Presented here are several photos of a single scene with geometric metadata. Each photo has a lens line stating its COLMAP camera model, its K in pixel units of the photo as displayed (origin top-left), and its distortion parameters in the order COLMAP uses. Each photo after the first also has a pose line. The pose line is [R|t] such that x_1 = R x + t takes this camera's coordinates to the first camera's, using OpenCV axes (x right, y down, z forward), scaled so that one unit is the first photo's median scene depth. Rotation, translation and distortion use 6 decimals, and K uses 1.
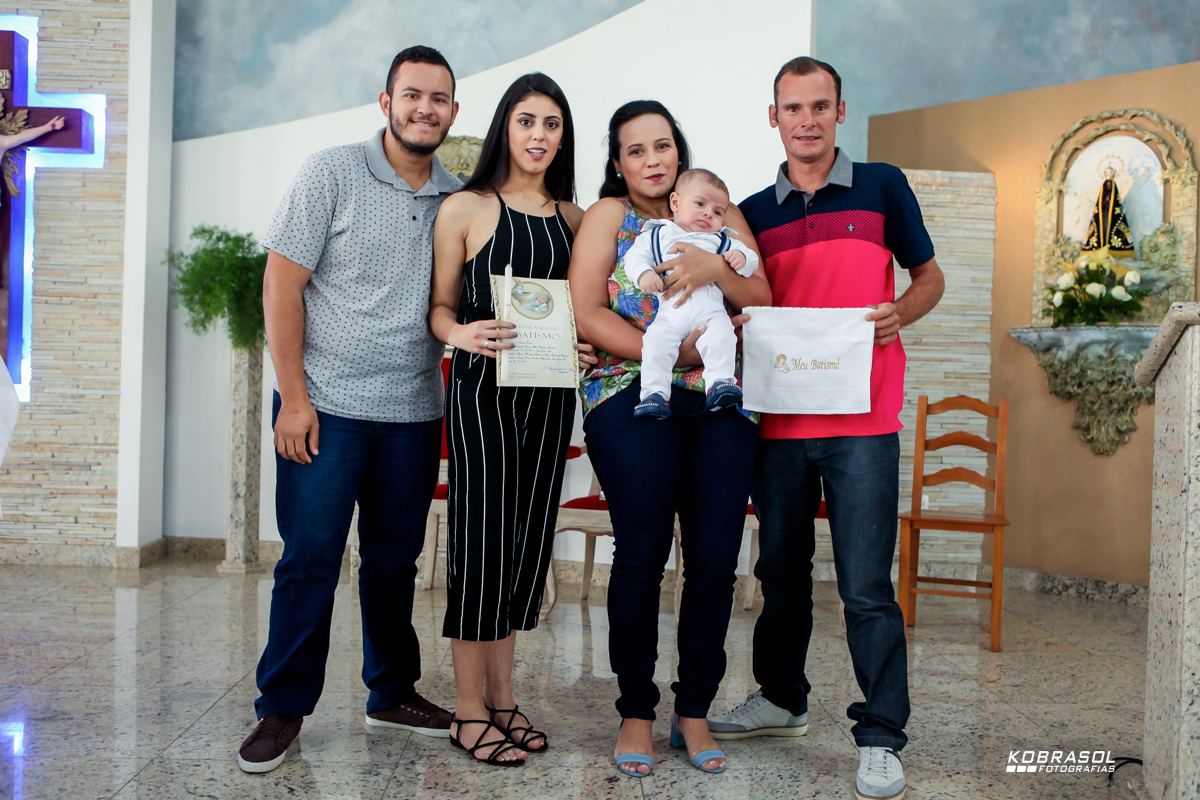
lens RADIAL K [[1065.2, 0, 600.0], [0, 1065.2, 400.0], [0, 0, 1]] dist [-0.093846, 0.126185]
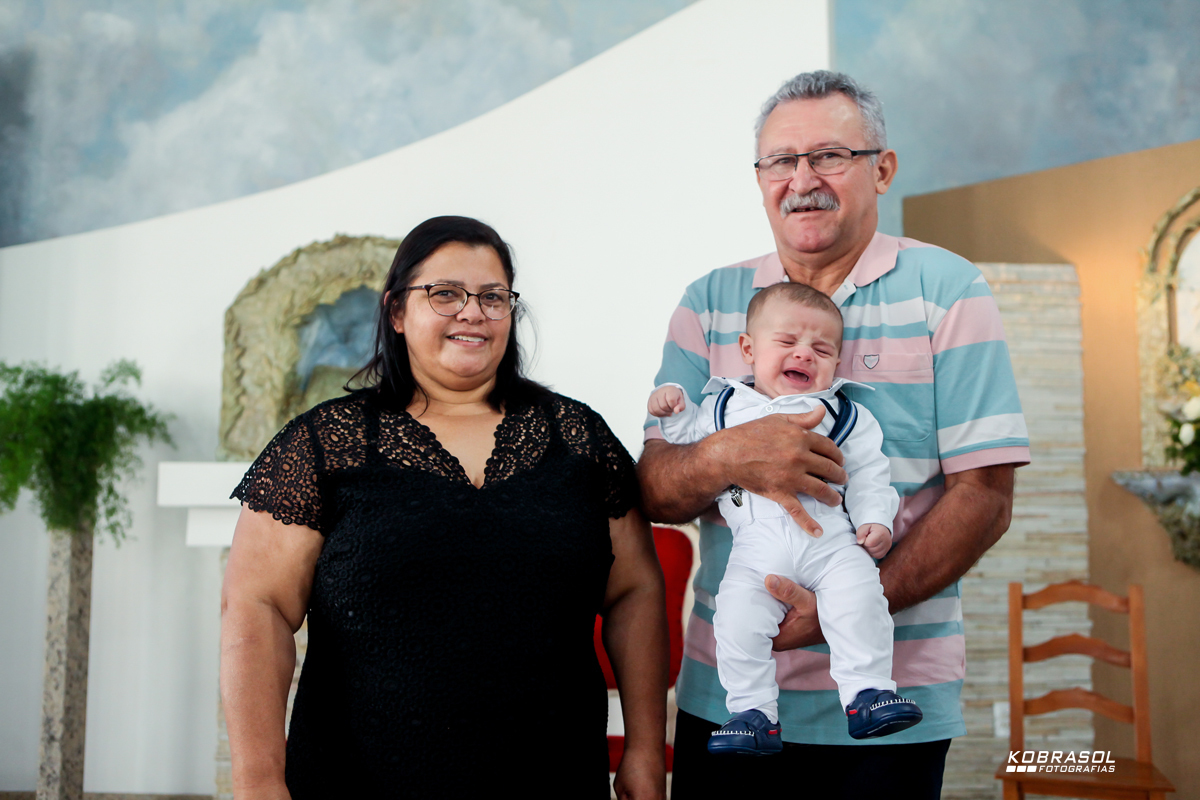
lens RADIAL K [[1167.7, 0, 600.0], [0, 1167.7, 400.0], [0, 0, 1]] dist [-0.080635, 0.161244]
pose [[0.999583, -0.026044, 0.012465, 0.021795], [0.027209, 0.994112, -0.104883, -0.043666], [-0.009660, 0.105179, 0.994406, 0.196067]]
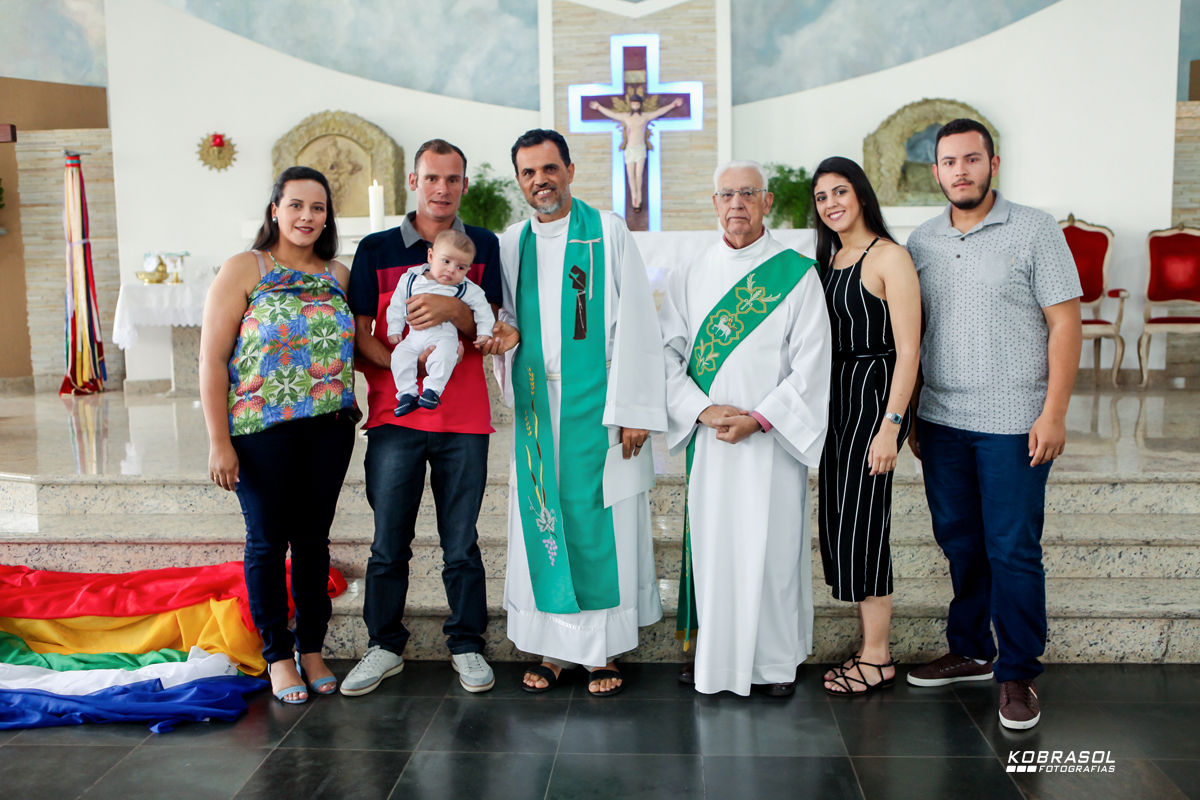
lens RADIAL K [[1065.2, 0, 600.0], [0, 1065.2, 400.0], [0, 0, 1]] dist [-0.093846, 0.126185]
pose [[0.993889, -0.032353, -0.105535, -0.472510], [0.043255, 0.993771, 0.102707, 0.013835], [0.101555, -0.106644, 0.989097, -0.637018]]
